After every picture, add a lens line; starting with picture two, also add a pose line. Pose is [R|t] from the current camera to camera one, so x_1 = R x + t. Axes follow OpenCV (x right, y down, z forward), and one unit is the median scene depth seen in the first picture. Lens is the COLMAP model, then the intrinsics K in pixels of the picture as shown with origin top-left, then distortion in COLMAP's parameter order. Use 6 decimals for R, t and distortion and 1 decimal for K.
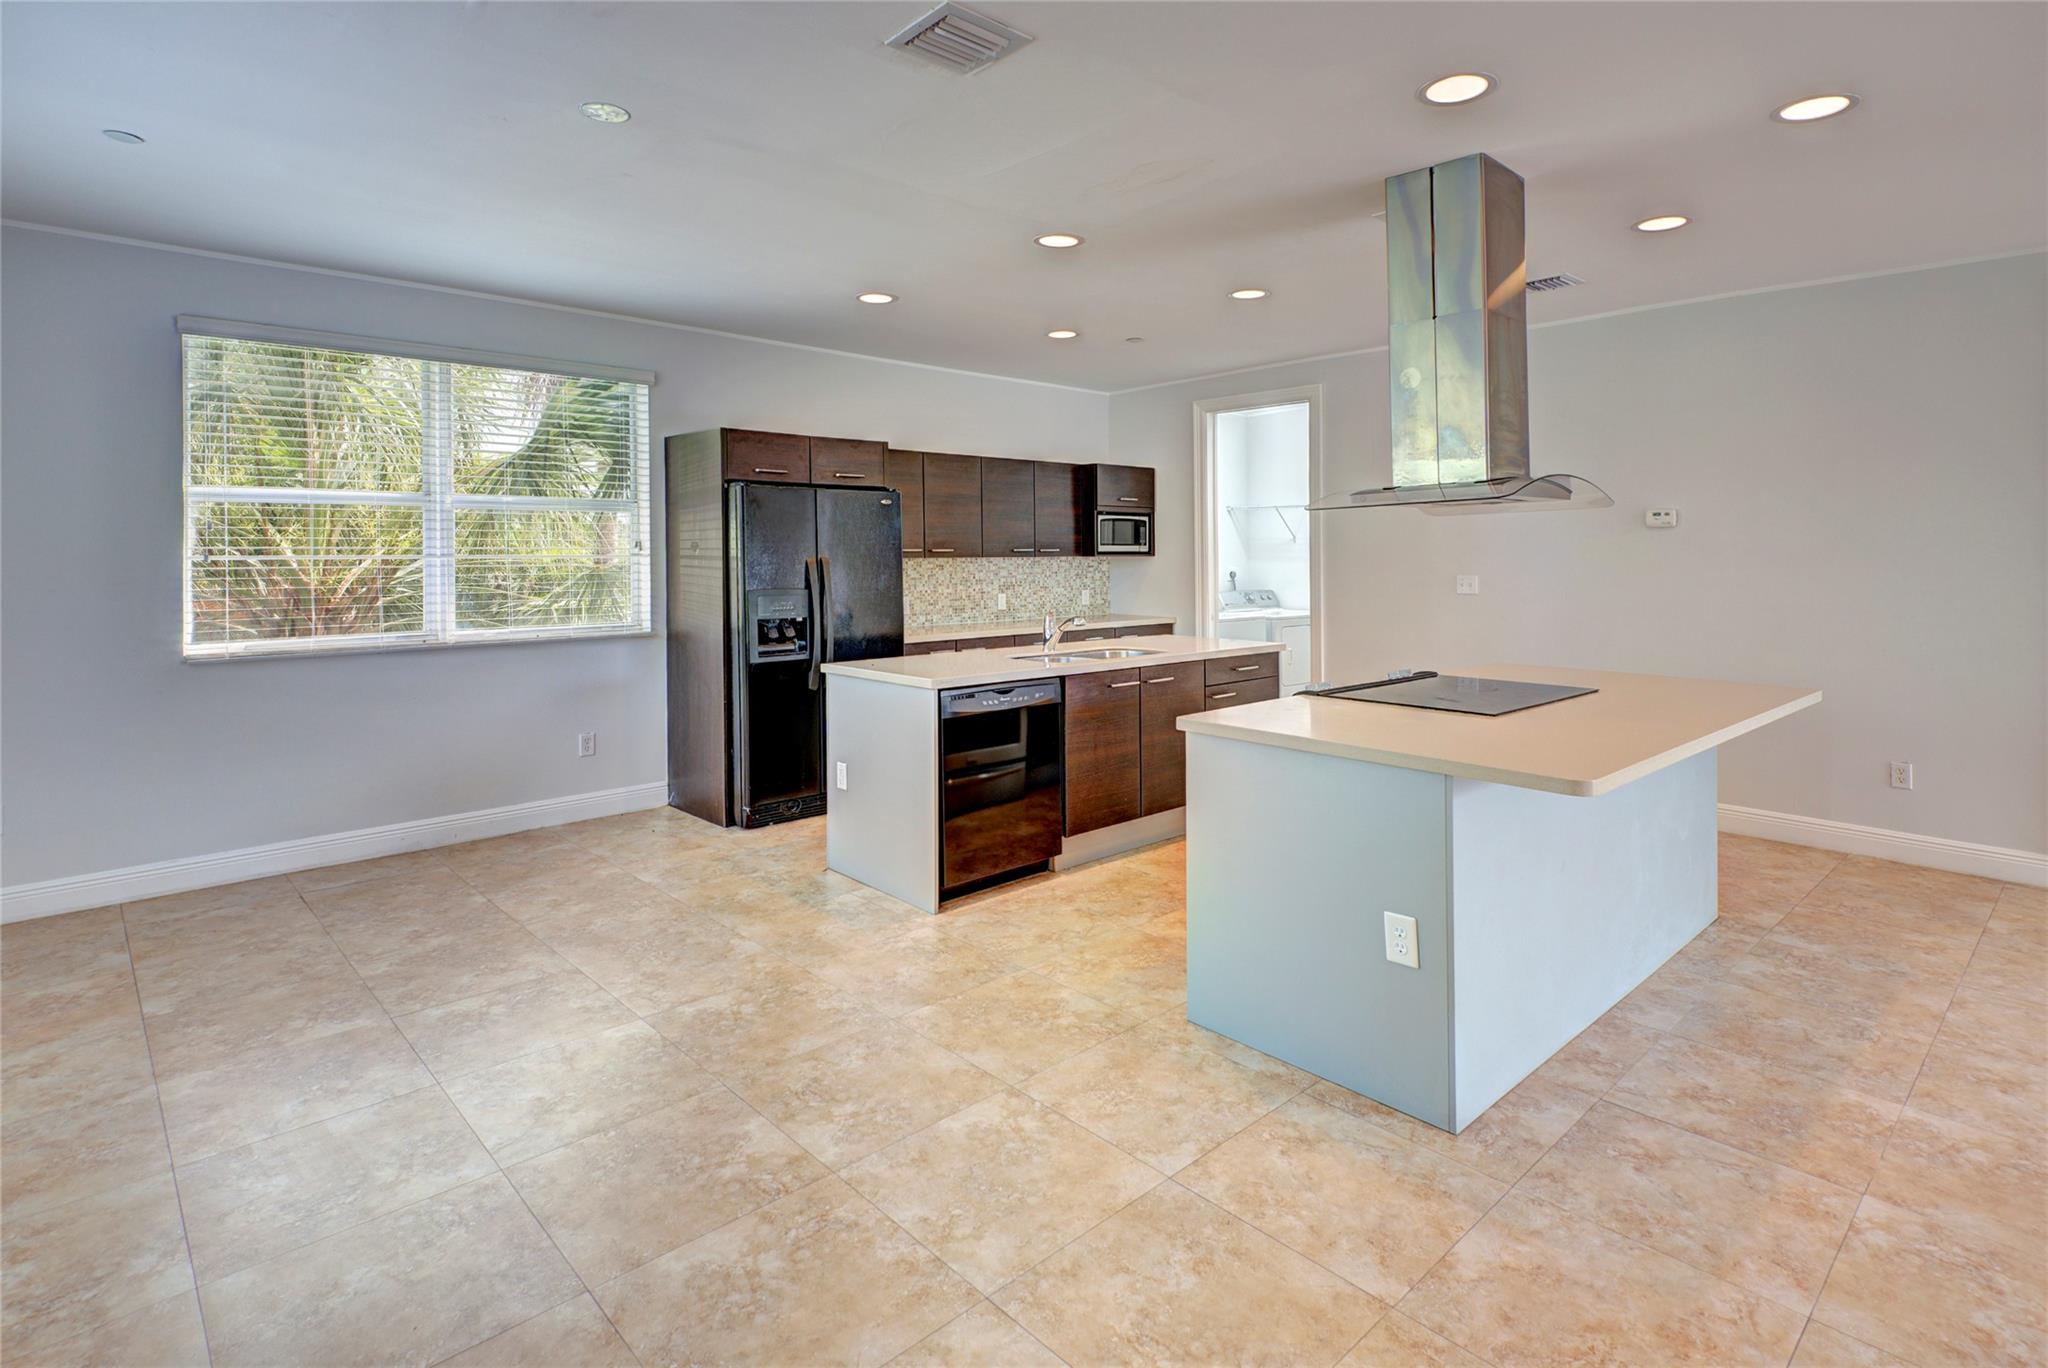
lens RADIAL K [[1060.6, 0, 953.3], [0, 1060.6, 544.0], [0, 0, 1]] dist [-0.001640, -0.000824]
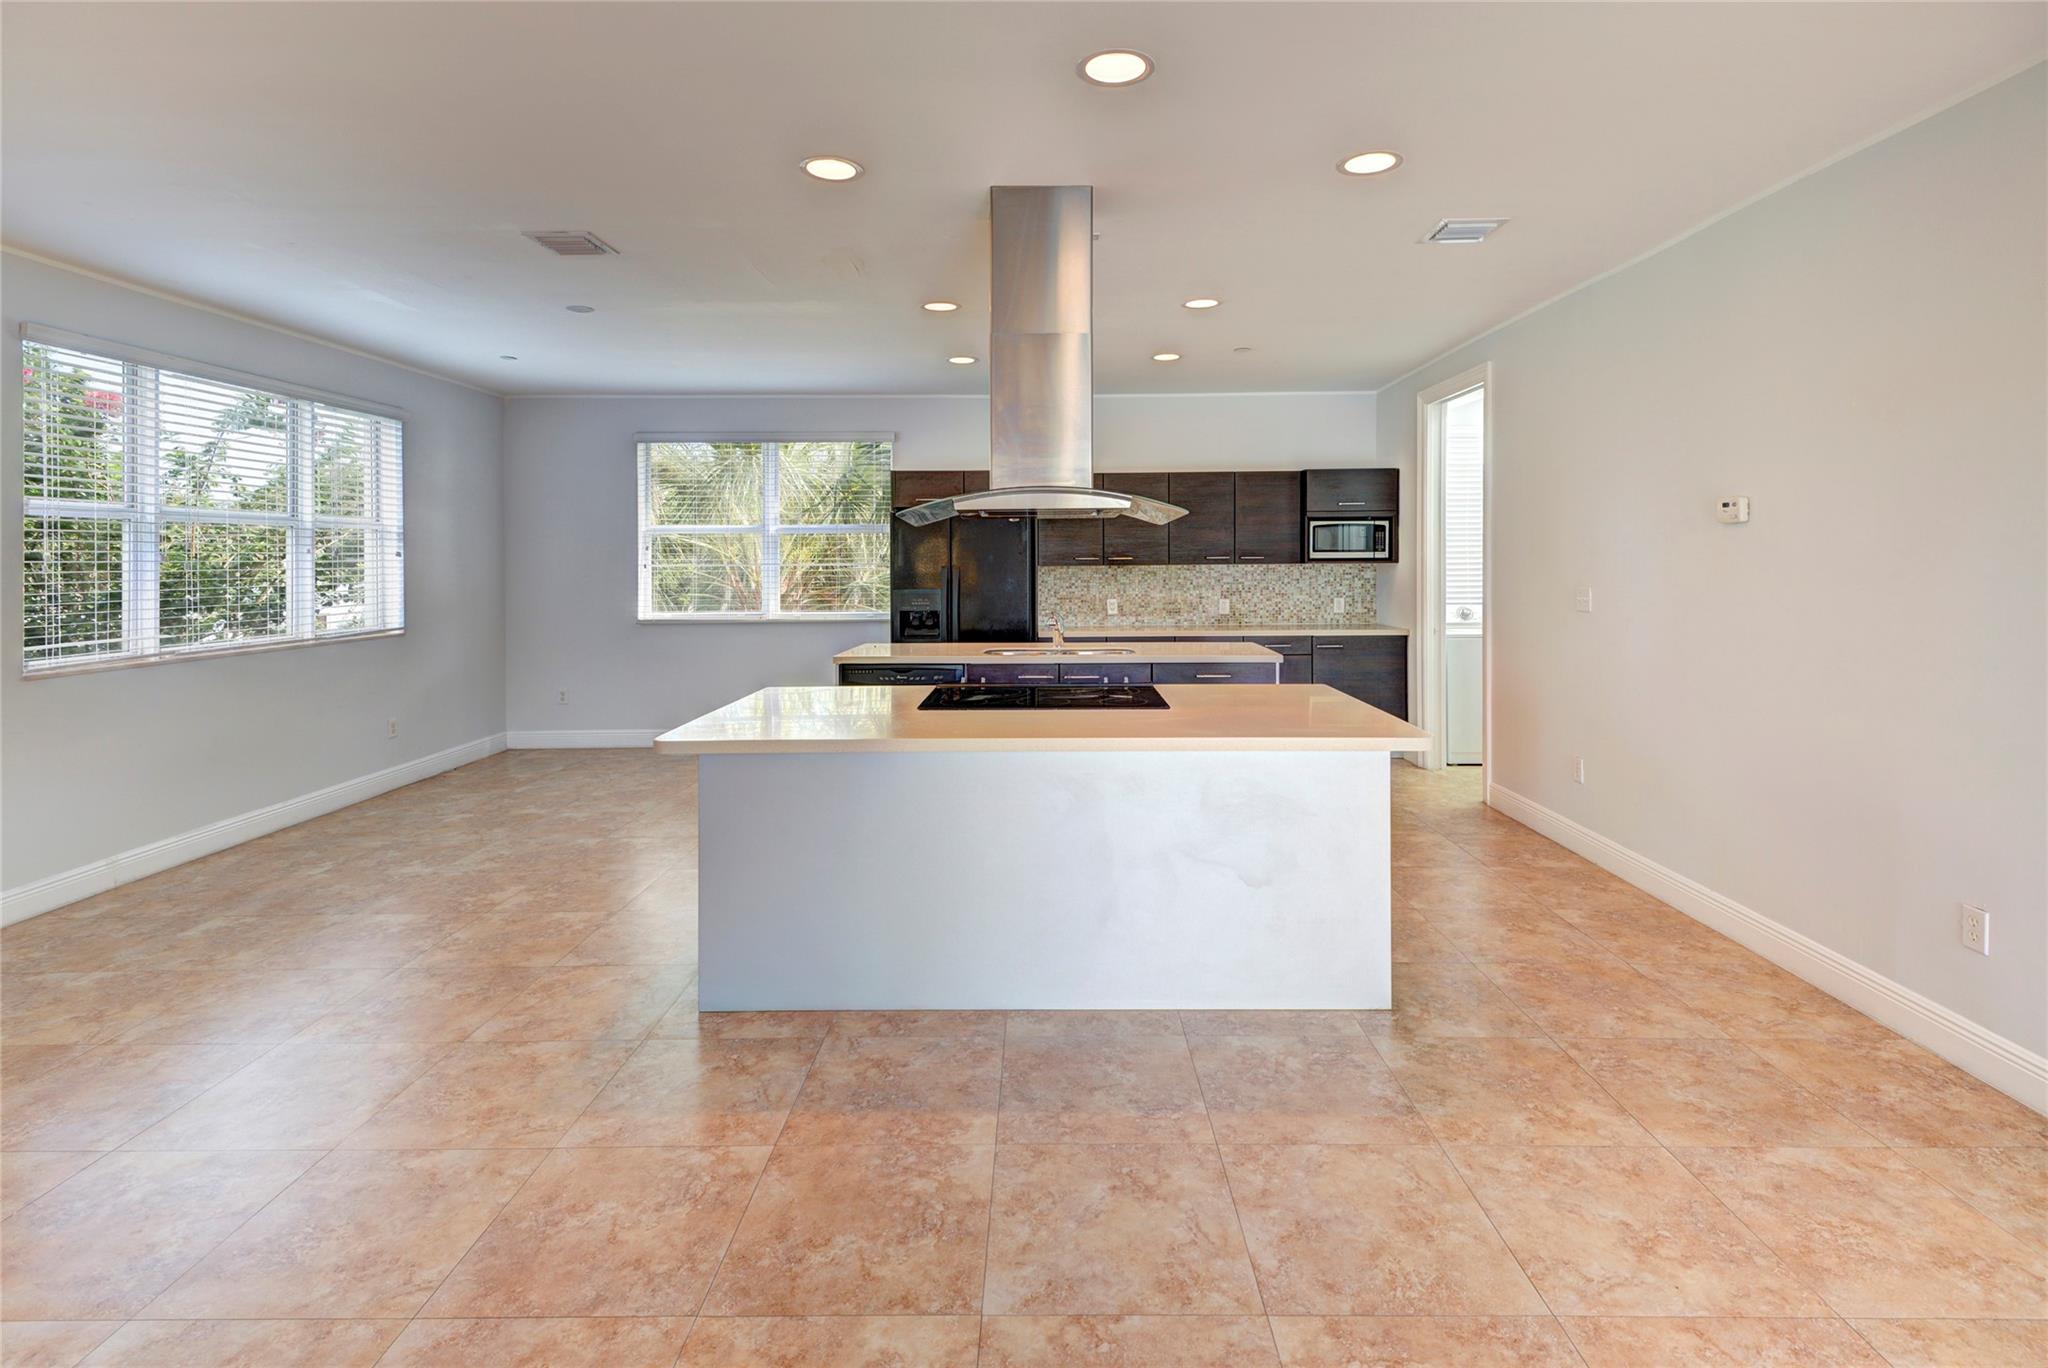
lens RADIAL K [[989.8, 0, 1018.4], [0, 989.8, 555.0], [0, 0, 1]] dist [0.023368, 0.000041]
pose [[0.725292, -0.007618, -0.688399, 0.788131], [0.011687, 0.999931, 0.001248, -0.000916], [0.688342, -0.008951, 0.725331, 0.187666]]
